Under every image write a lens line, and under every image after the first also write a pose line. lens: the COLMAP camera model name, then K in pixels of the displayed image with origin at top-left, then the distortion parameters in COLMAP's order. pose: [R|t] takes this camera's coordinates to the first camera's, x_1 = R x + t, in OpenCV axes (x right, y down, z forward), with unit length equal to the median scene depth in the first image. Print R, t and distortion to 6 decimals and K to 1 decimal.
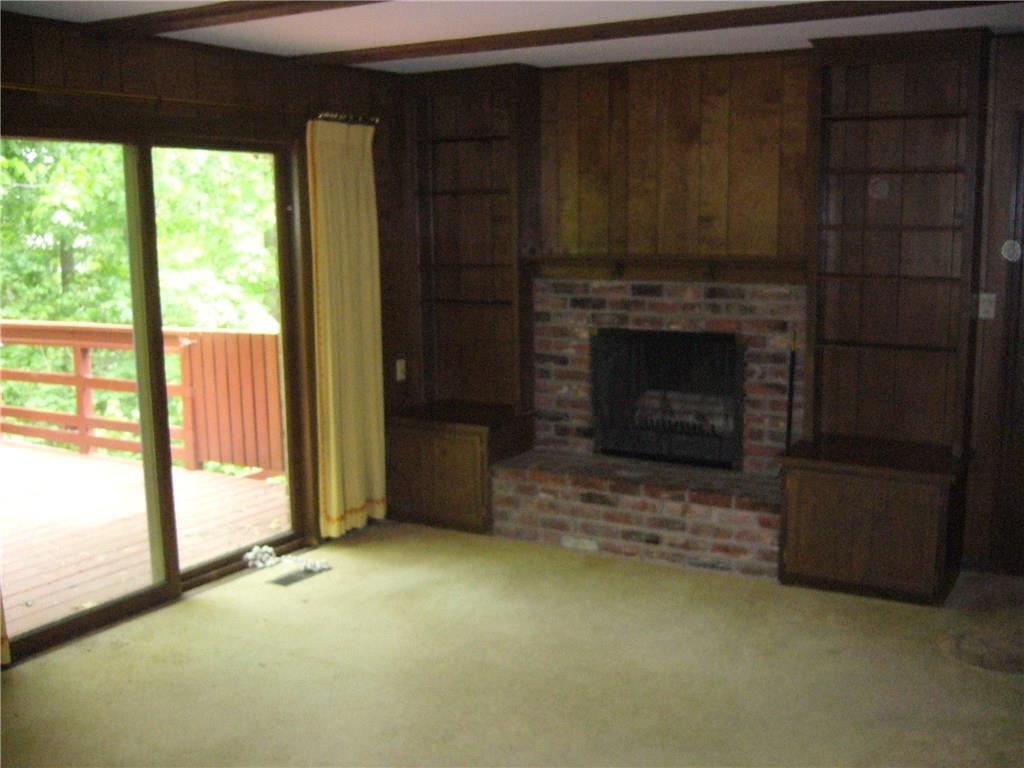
lens RADIAL K [[1078.4, 0, 513.9], [0, 1078.4, 388.9], [0, 0, 1]] dist [-0.056425, 0.000000]
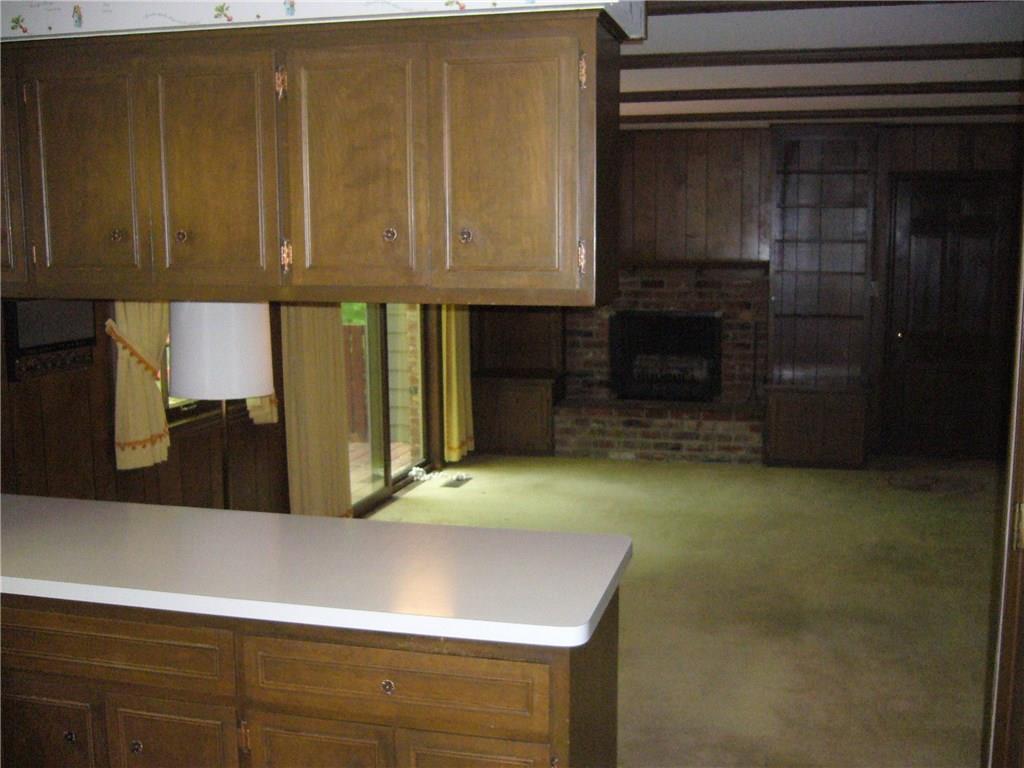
lens RADIAL K [[1078.4, 0, 511.3], [0, 1078.4, 380.5], [0, 0, 1]] dist [-0.056425, 0.000000]
pose [[0.966181, -0.034206, 0.255585, -0.461895], [0.040227, 0.999022, -0.018363, 0.062615], [-0.254707, 0.028023, 0.966612, -0.392119]]
